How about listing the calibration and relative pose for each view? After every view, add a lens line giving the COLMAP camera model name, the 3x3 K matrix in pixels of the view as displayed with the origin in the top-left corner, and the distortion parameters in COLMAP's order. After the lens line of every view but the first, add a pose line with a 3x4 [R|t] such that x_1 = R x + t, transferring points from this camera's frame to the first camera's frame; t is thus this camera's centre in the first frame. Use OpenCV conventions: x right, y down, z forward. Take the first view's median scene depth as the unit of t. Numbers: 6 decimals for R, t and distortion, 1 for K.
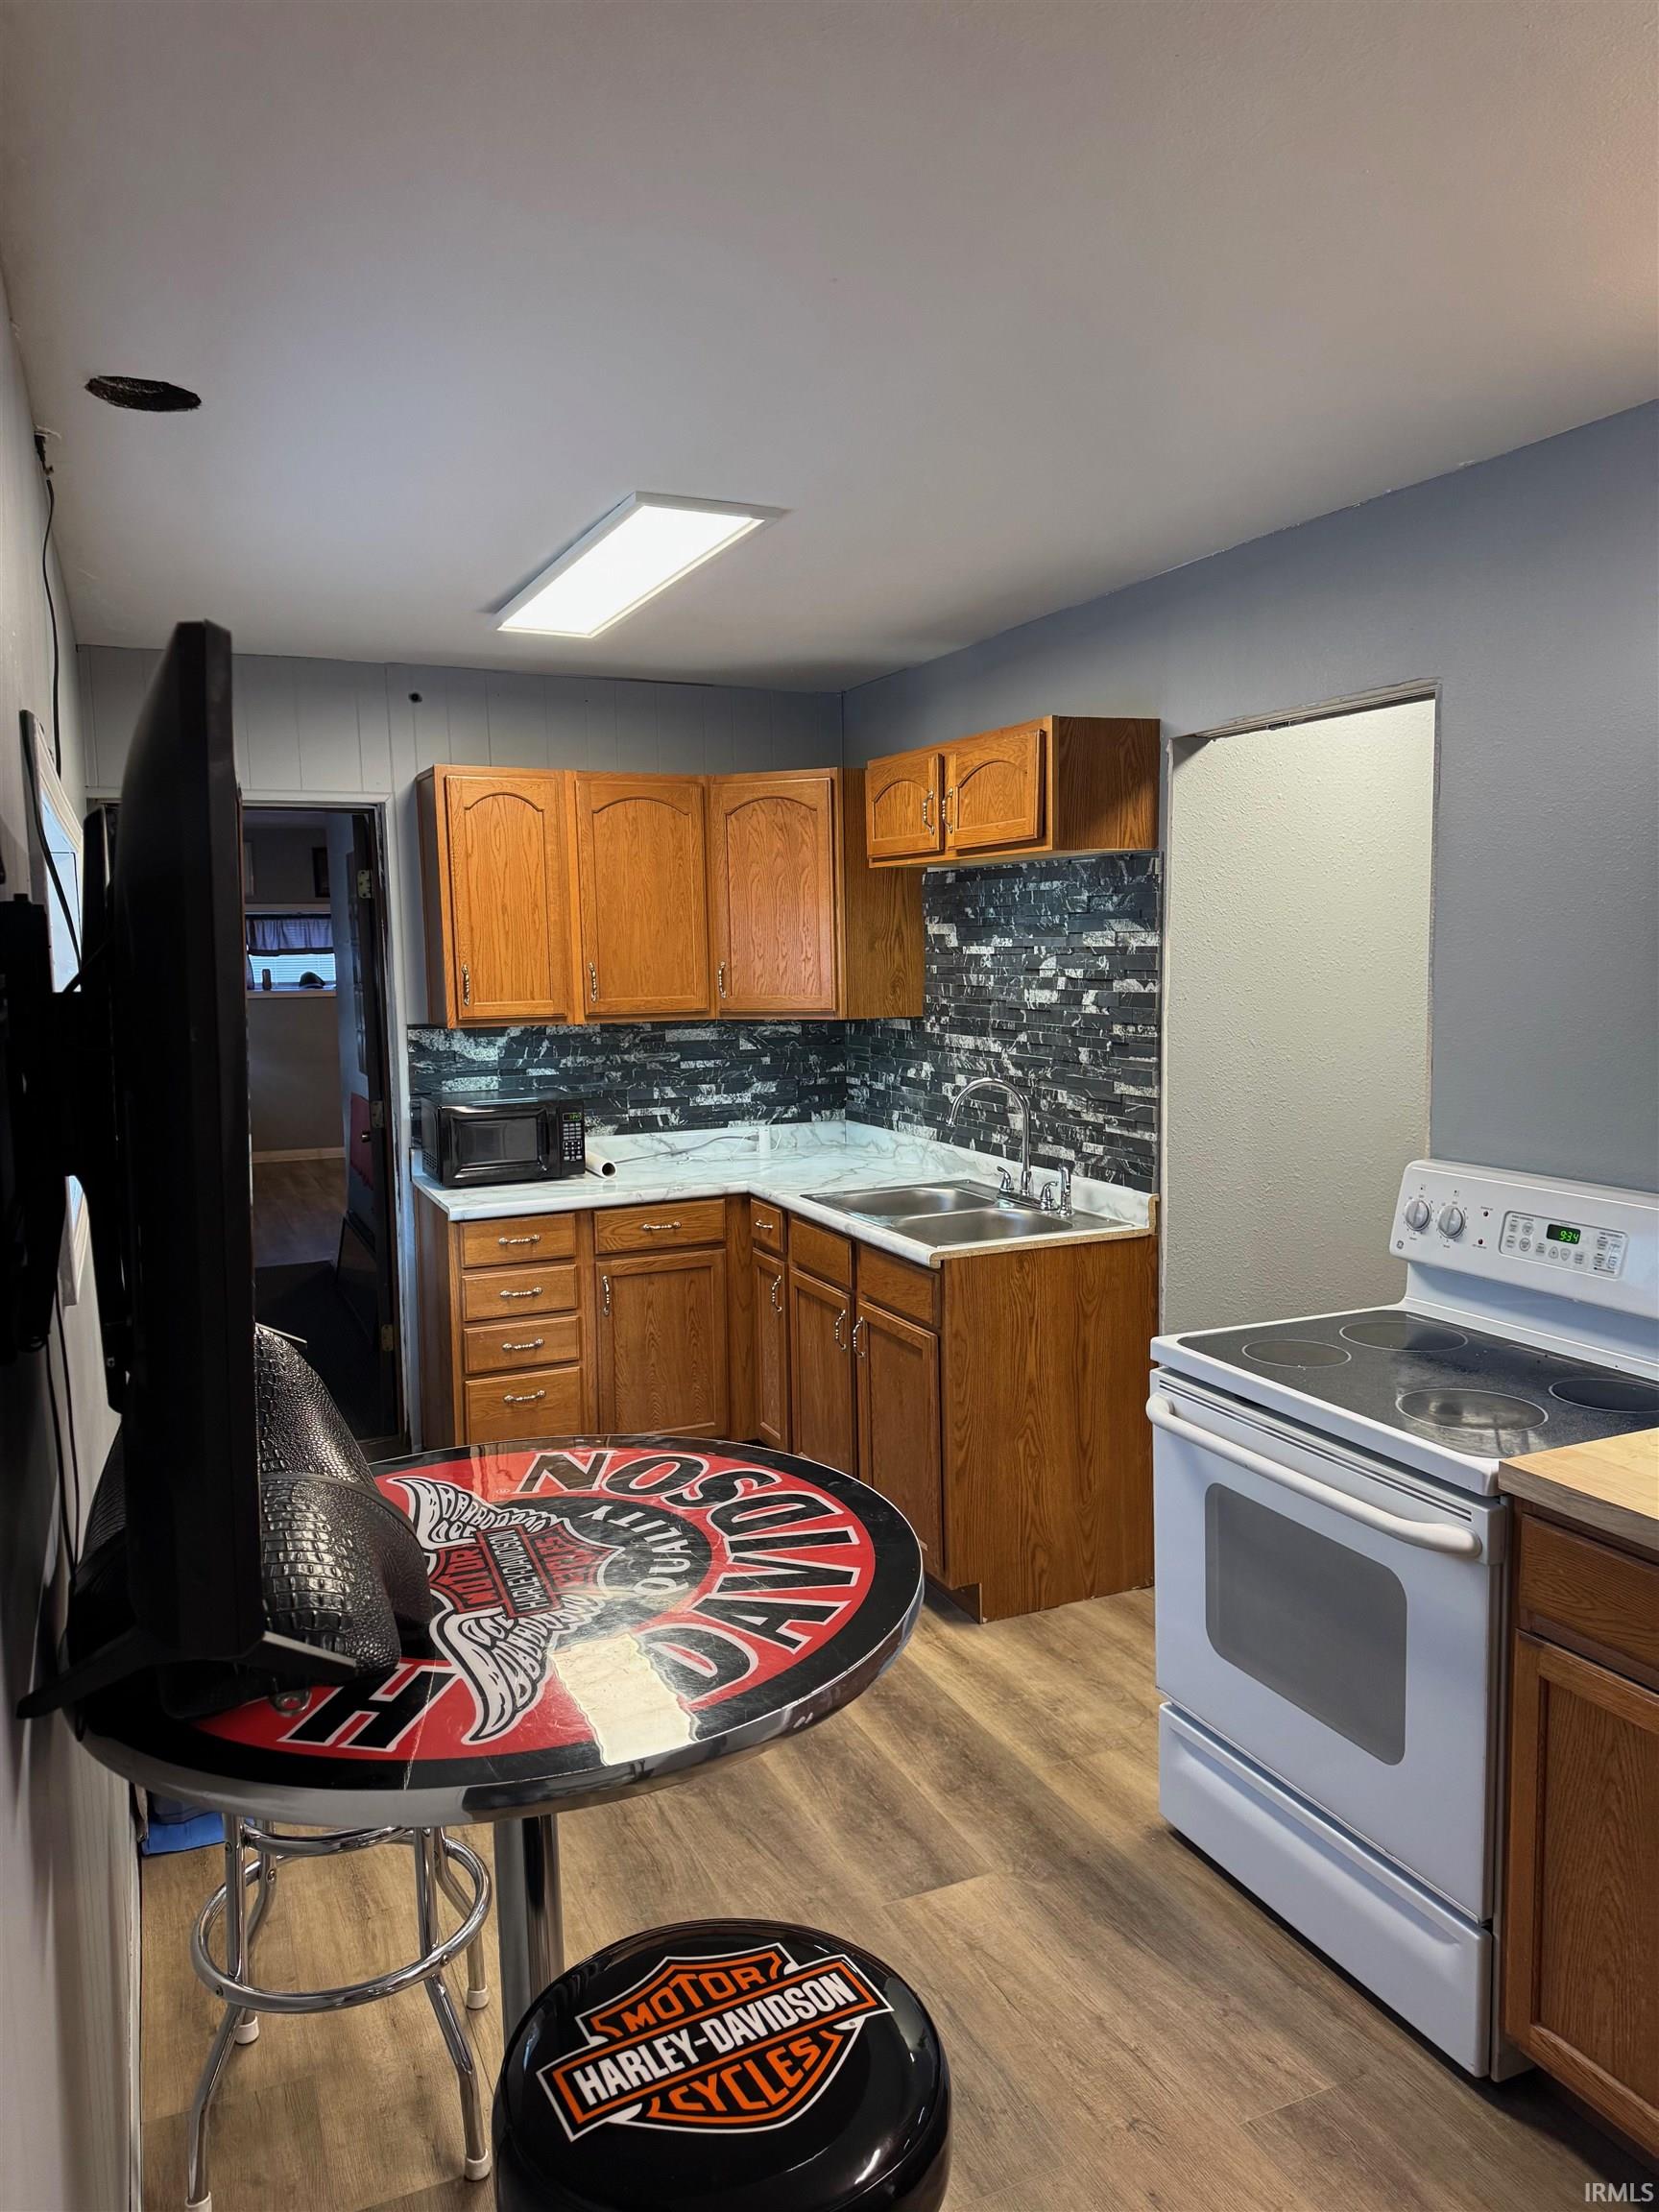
lens RADIAL K [[1584.2, 0, 833.7], [0, 1584.2, 1094.1], [0, 0, 1]] dist [0.002090, -0.021516]
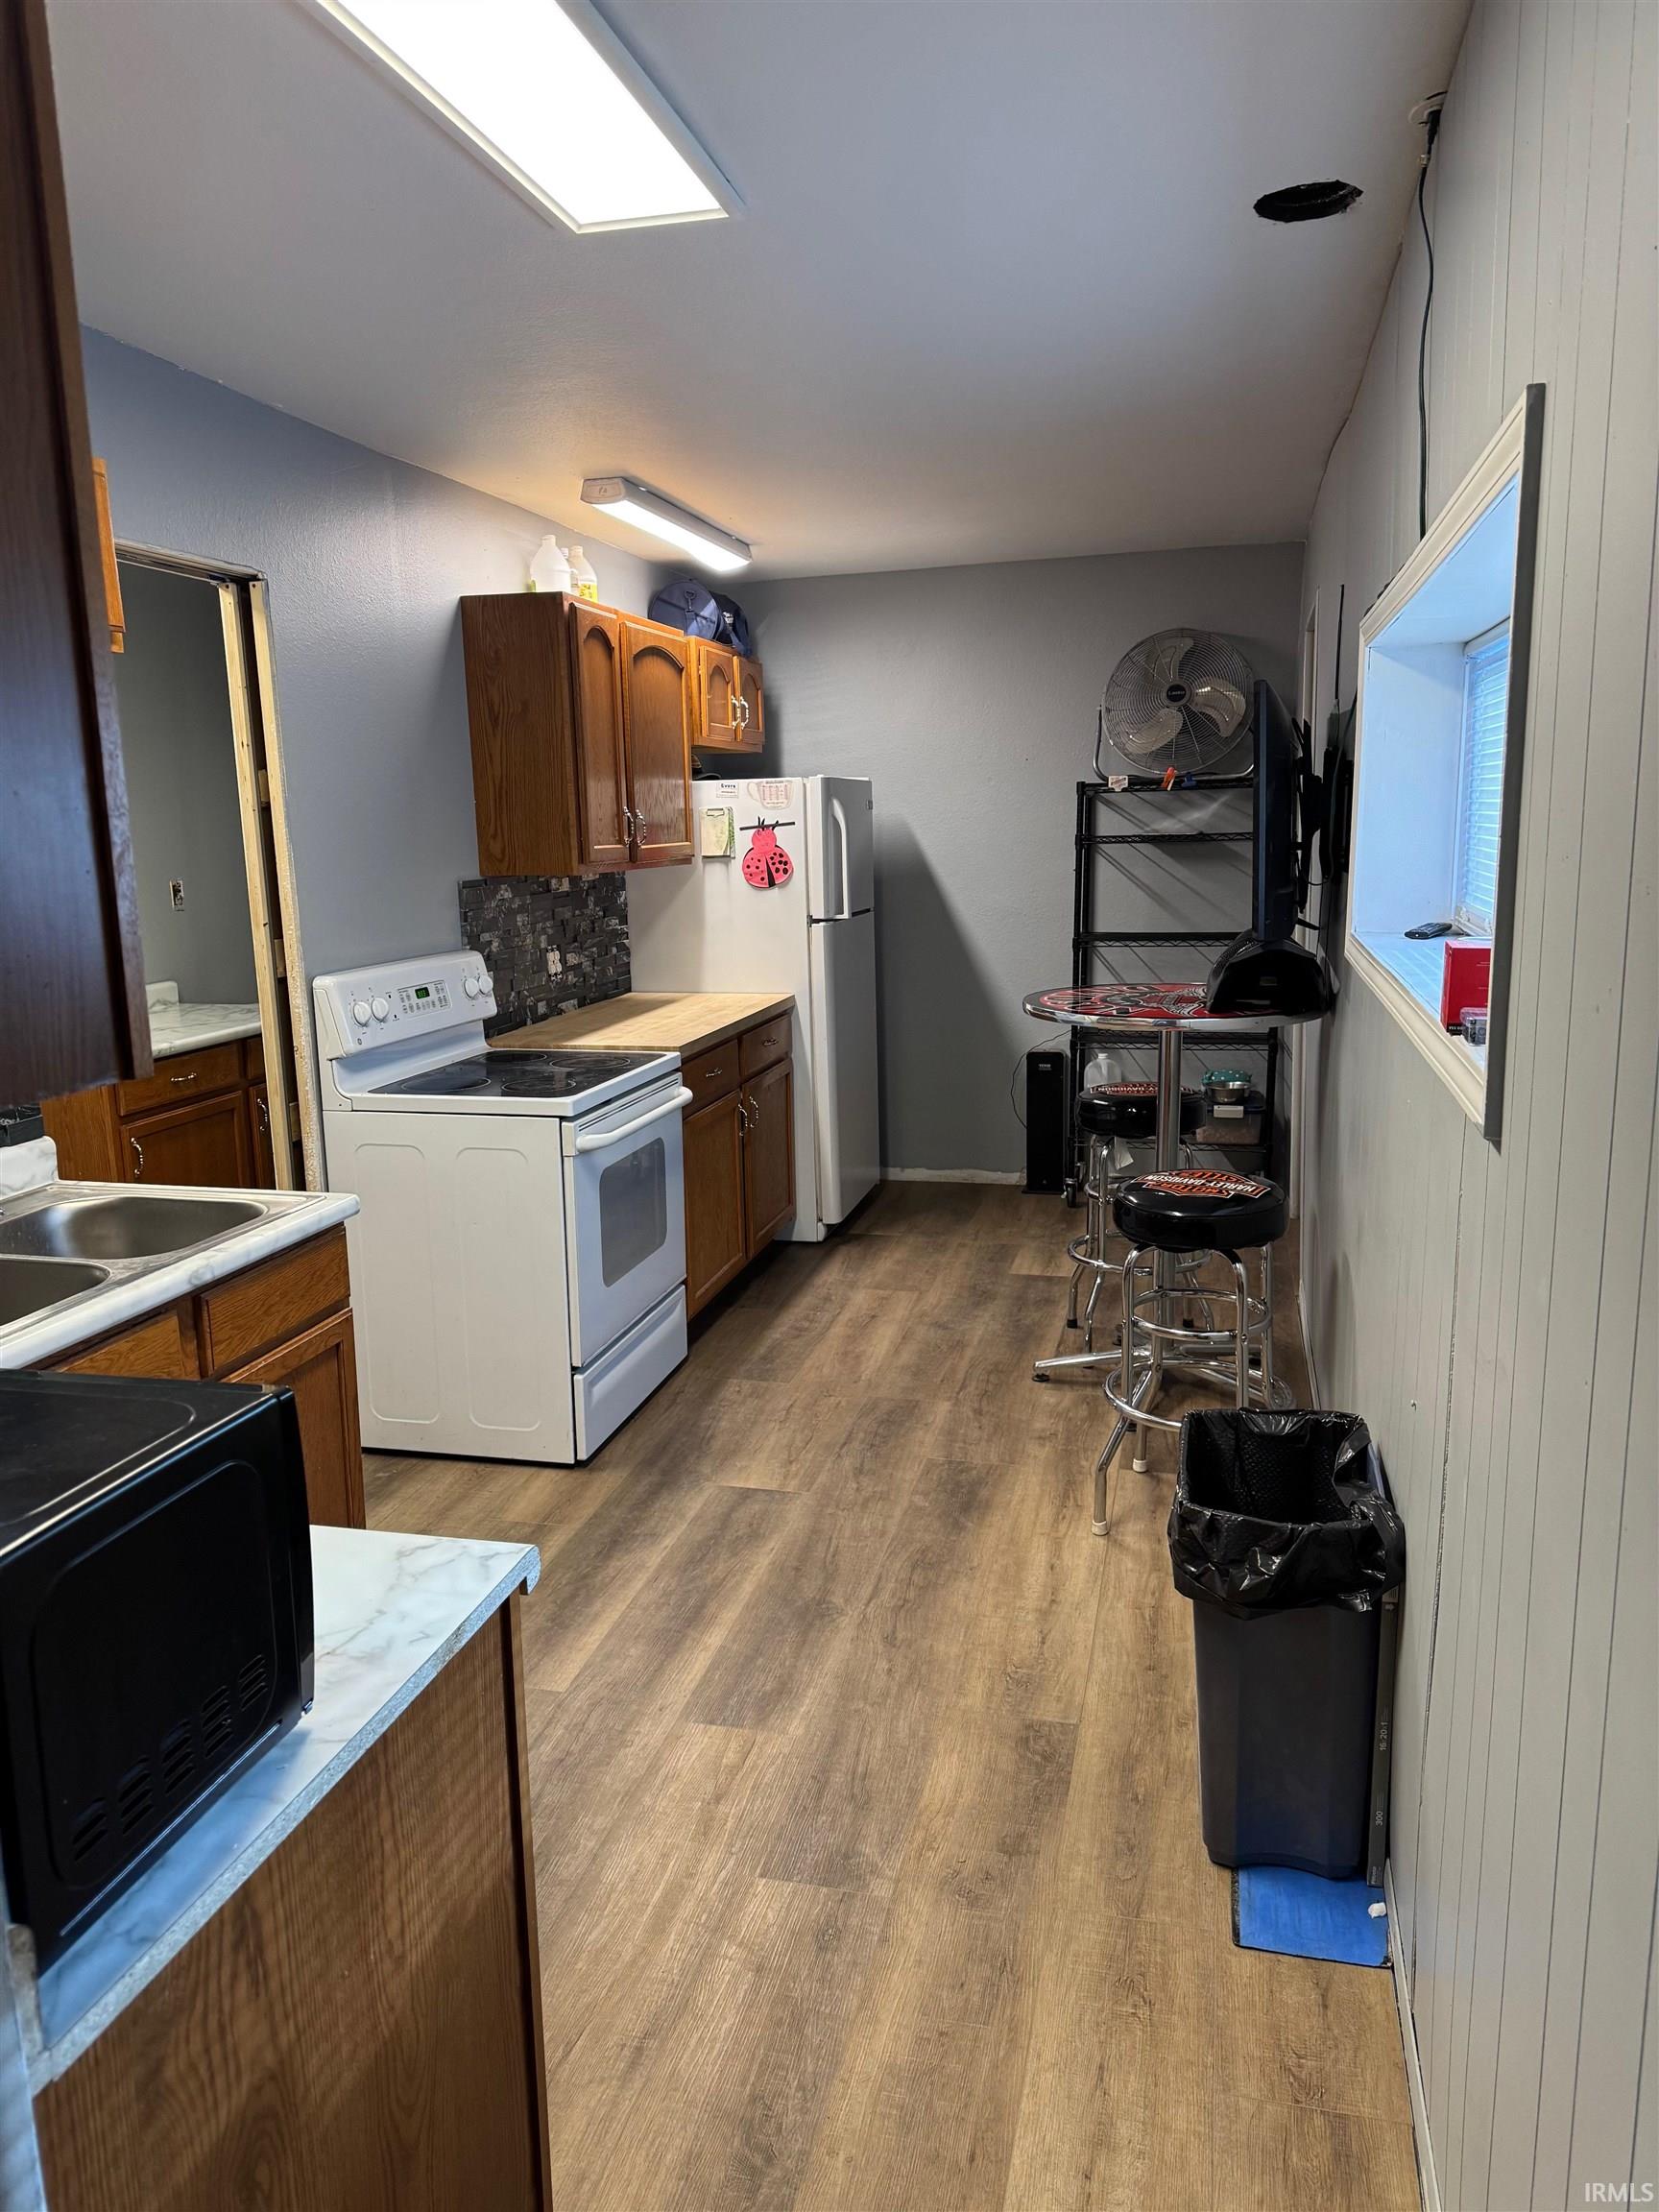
lens RADIAL K [[1584.2, 0, 828.8], [0, 1584.2, 1123.0], [0, 0, 1]] dist [0.002090, -0.021516]
pose [[-0.784128, -0.088195, 0.614301, -0.799352], [0.093102, 0.961931, 0.256944, -0.147541], [-0.613576, 0.258669, -0.746066, 1.927896]]
